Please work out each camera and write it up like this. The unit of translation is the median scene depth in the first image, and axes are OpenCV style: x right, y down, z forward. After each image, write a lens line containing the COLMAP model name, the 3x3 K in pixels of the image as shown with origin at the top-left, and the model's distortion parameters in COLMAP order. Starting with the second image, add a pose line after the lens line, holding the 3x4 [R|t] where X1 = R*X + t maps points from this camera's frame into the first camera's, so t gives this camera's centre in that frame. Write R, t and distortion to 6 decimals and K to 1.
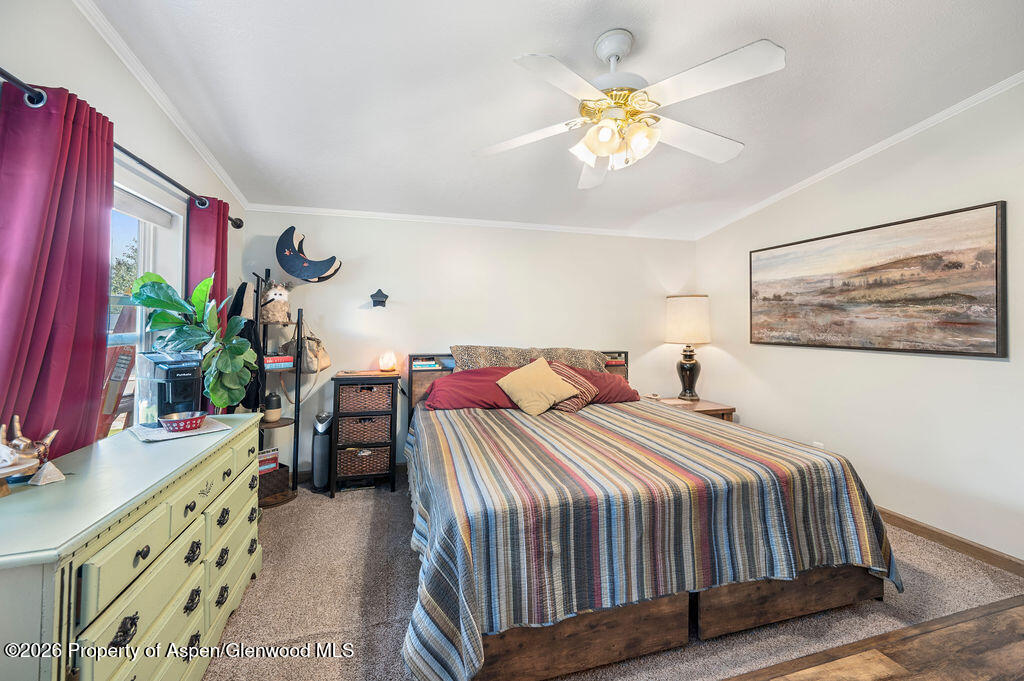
lens RADIAL K [[411.6, 0, 513.2], [0, 411.6, 331.7], [0, 0, 1]] dist [0.001270, -0.000048]
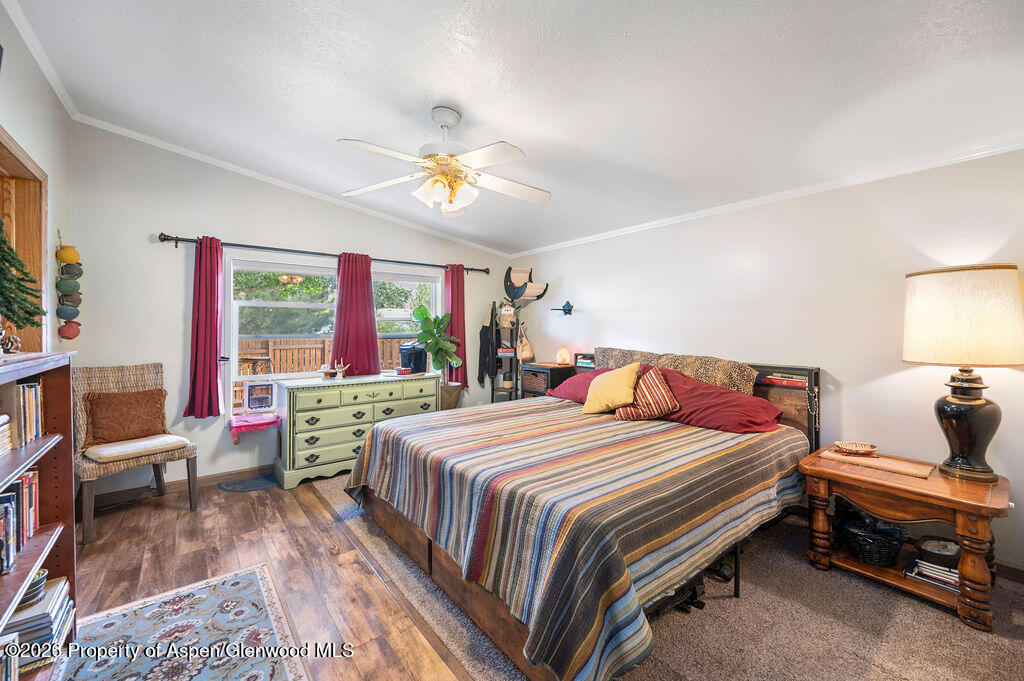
lens RADIAL K [[411.6, 0, 513.4], [0, 411.6, 338.2], [0, 0, 1]] dist [0.001270, -0.000048]
pose [[0.385036, 0.020923, -0.922664, 0.701000], [-0.010844, 0.999777, 0.018146, -0.007821], [0.922838, 0.003019, 0.385177, 0.302623]]
